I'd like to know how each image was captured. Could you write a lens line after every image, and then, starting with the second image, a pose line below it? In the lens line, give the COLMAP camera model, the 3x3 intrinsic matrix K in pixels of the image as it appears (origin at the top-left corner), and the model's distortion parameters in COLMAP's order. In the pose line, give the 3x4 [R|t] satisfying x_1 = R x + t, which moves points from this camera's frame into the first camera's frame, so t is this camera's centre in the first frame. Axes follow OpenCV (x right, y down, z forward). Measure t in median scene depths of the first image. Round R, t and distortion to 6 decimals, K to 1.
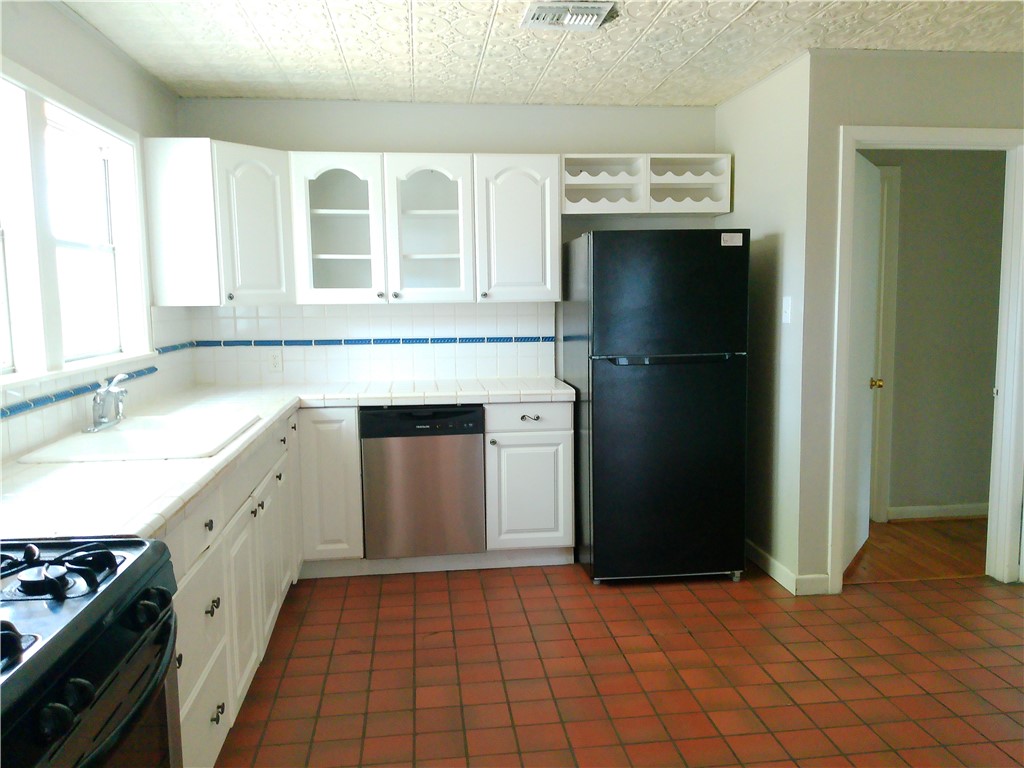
lens RADIAL K [[831.6, 0, 515.4], [0, 831.6, 388.8], [0, 0, 1]] dist [0.062083, -0.124575]
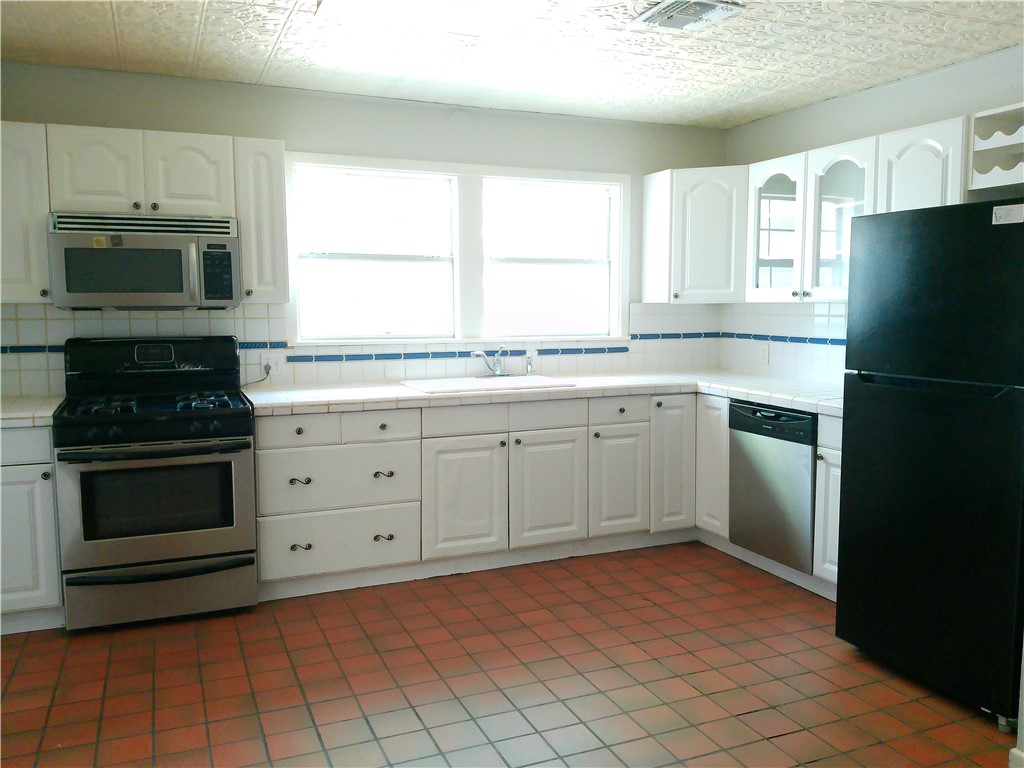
lens RADIAL K [[831.6, 0, 509.9], [0, 831.6, 378.5], [0, 0, 1]] dist [0.062083, -0.124575]
pose [[0.270672, 0.101113, -0.957347, 0.746537], [-0.105422, 0.991601, 0.074924, -0.053115], [0.956882, 0.080646, 0.279058, 0.415676]]
